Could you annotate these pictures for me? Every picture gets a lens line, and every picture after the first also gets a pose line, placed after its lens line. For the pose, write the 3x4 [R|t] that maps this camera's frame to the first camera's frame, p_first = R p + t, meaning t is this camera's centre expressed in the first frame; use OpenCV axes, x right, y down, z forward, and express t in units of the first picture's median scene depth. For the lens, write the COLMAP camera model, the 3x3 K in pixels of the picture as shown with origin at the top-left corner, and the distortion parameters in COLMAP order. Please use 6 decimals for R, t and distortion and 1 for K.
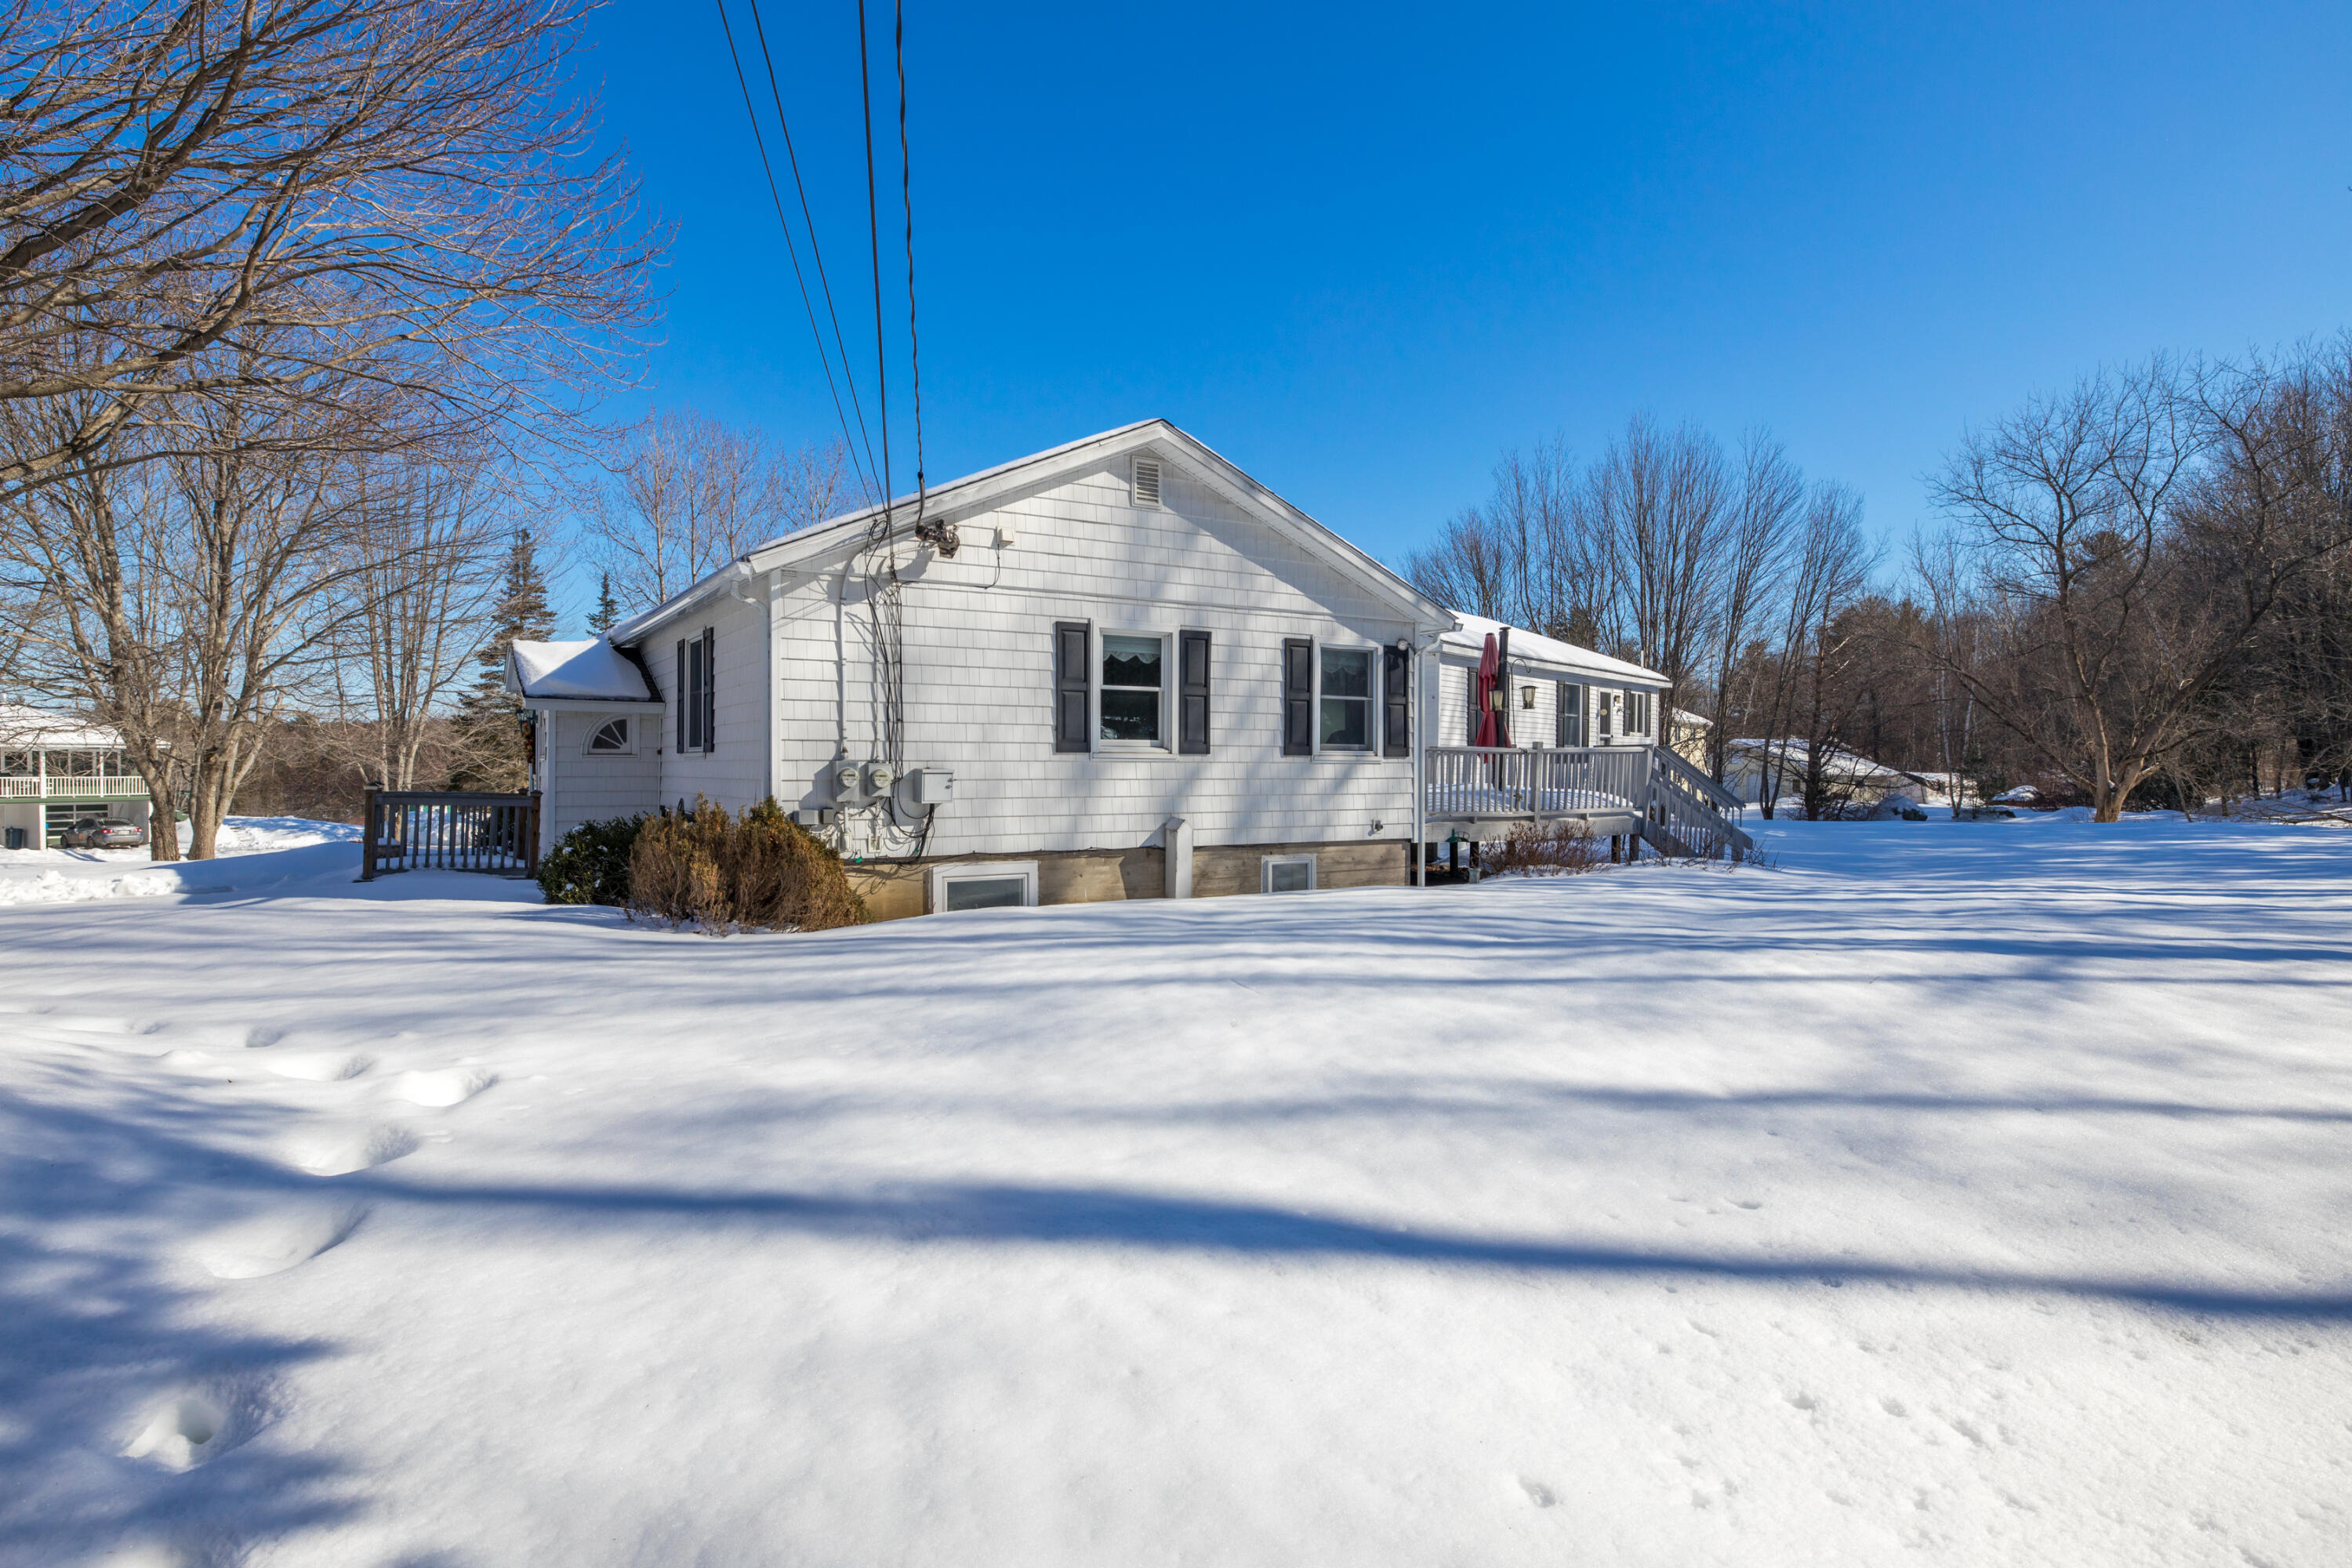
lens RADIAL K [[1301.1, 0, 1176.7], [0, 1301.1, 781.6], [0, 0, 1]] dist [0.002441, 0.000041]
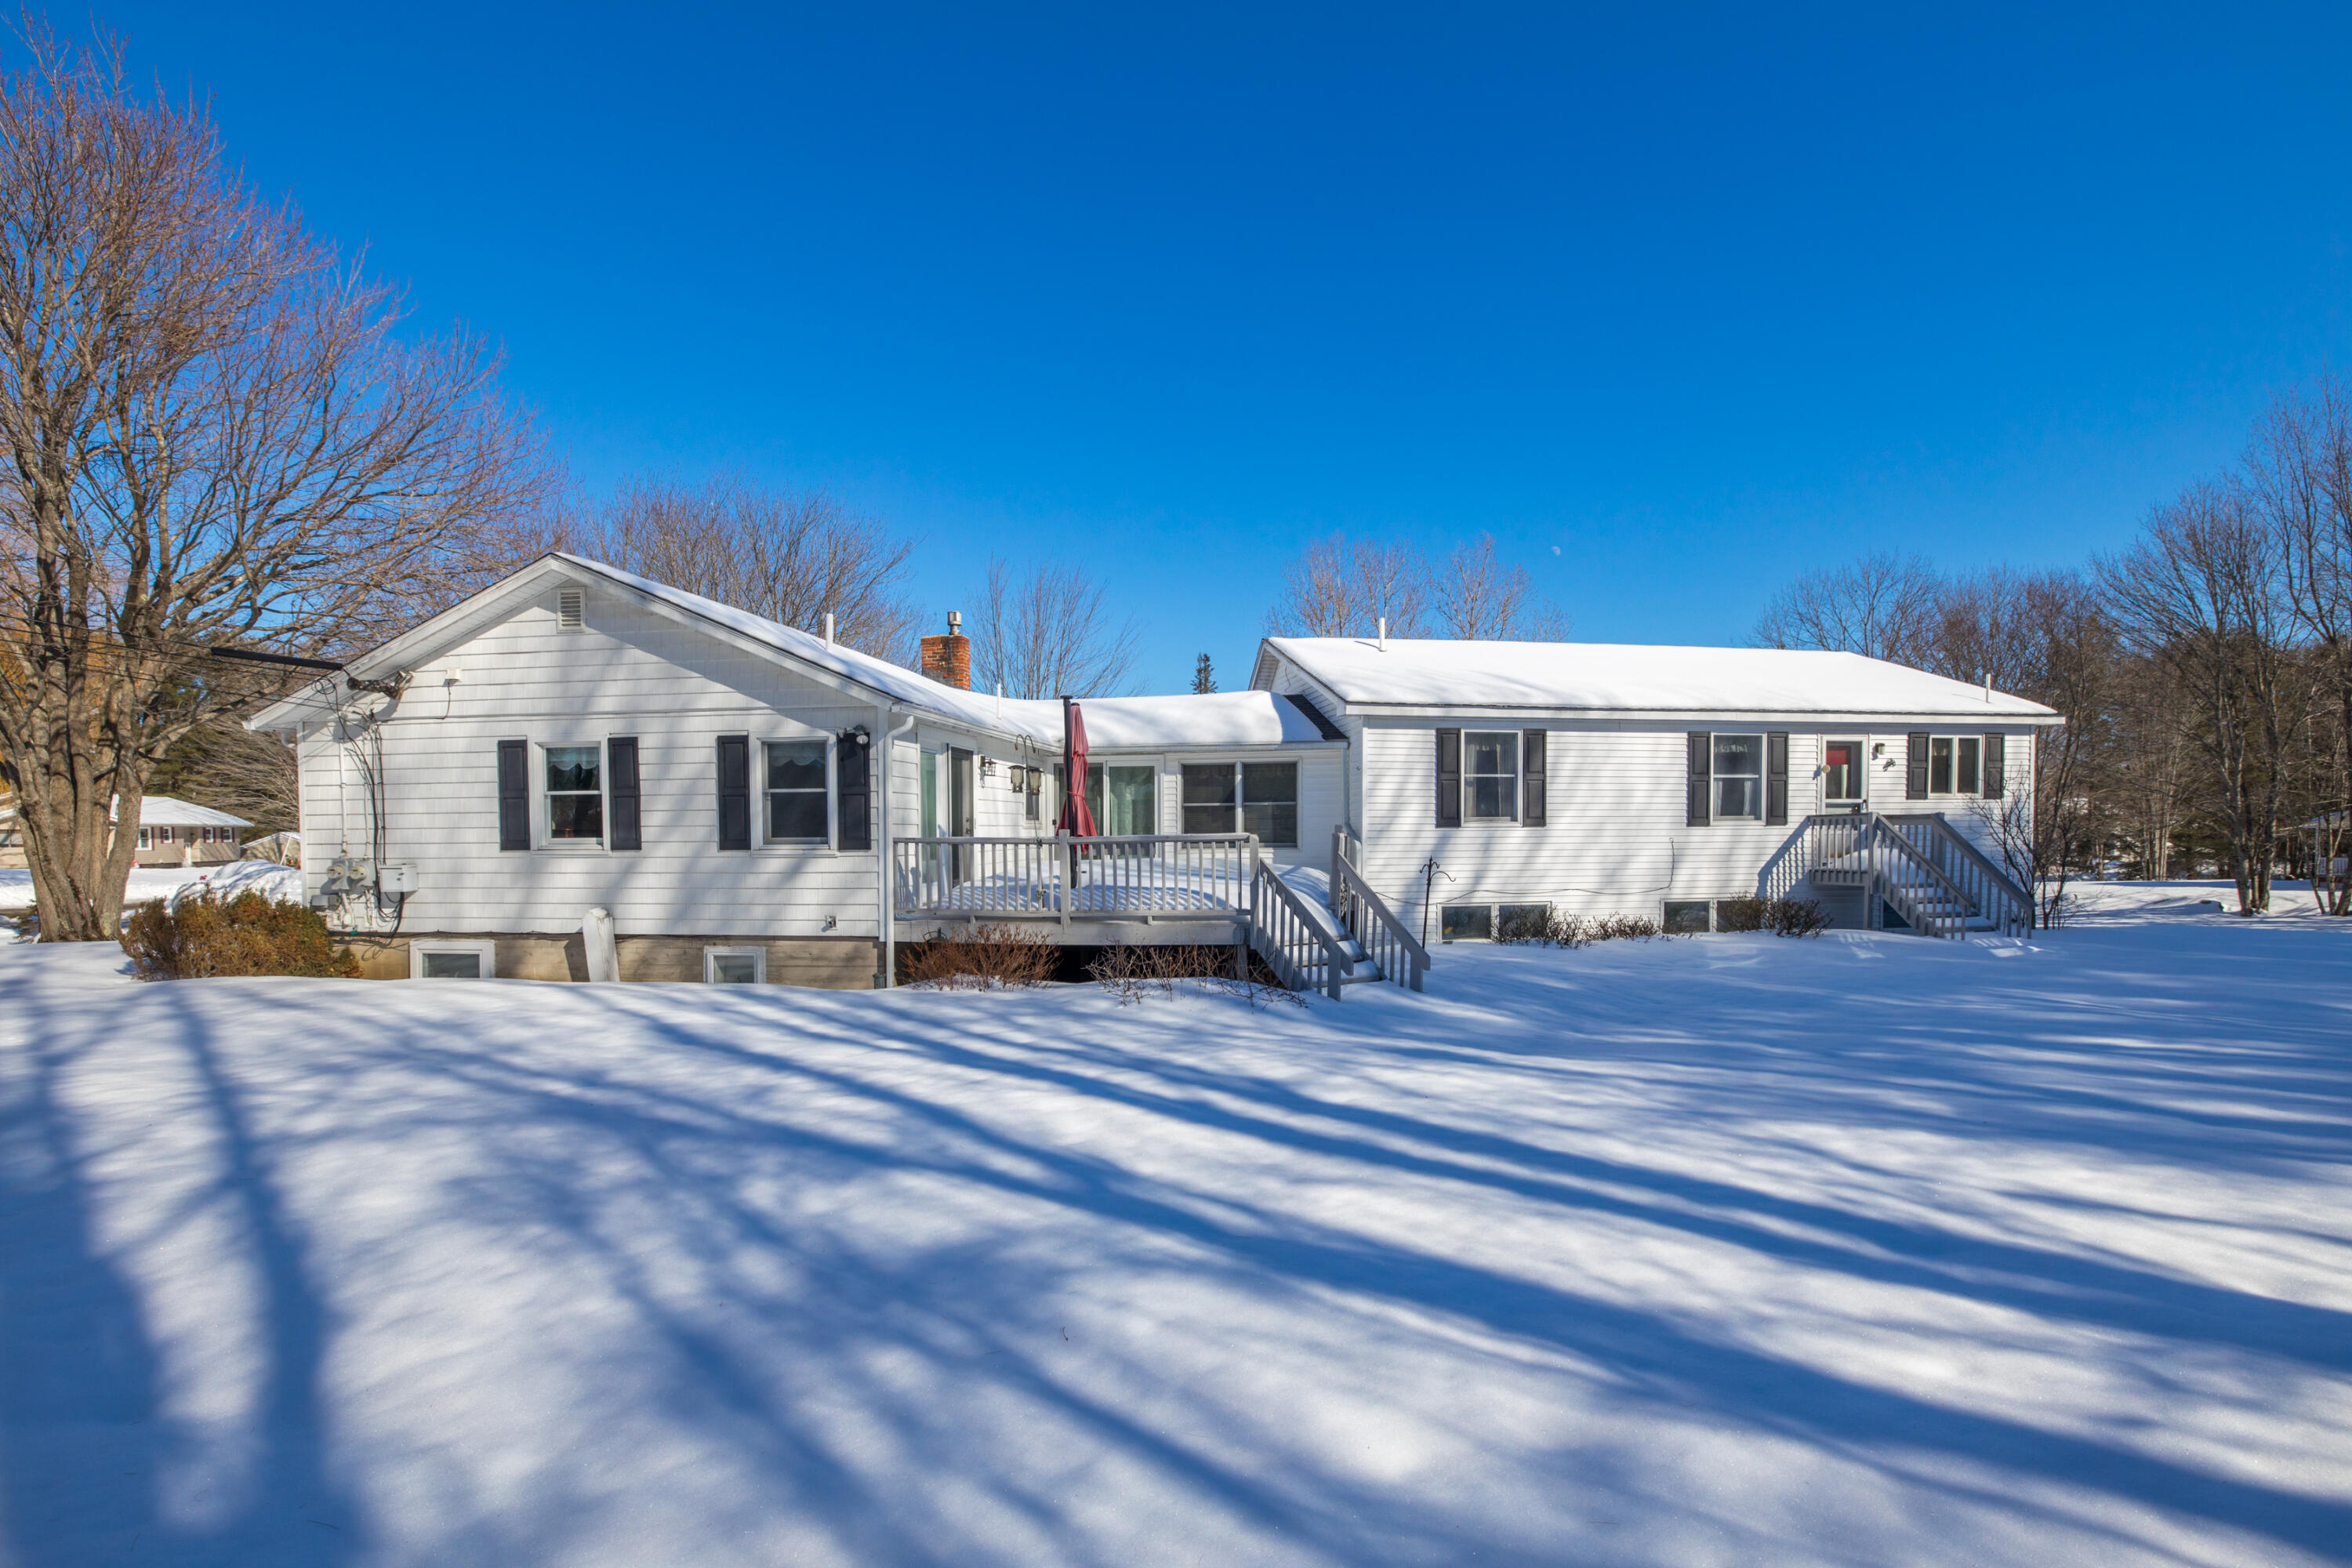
lens RADIAL K [[1136.9, 0, 1183.0], [0, 1136.9, 862.3], [0, 0, 1]] dist [-0.003098, -0.000363]
pose [[0.739612, 0.008002, -0.672986, 1.018268], [0.001227, 0.999912, 0.013239, -0.023314], [0.673032, -0.010617, 0.739537, 0.618529]]
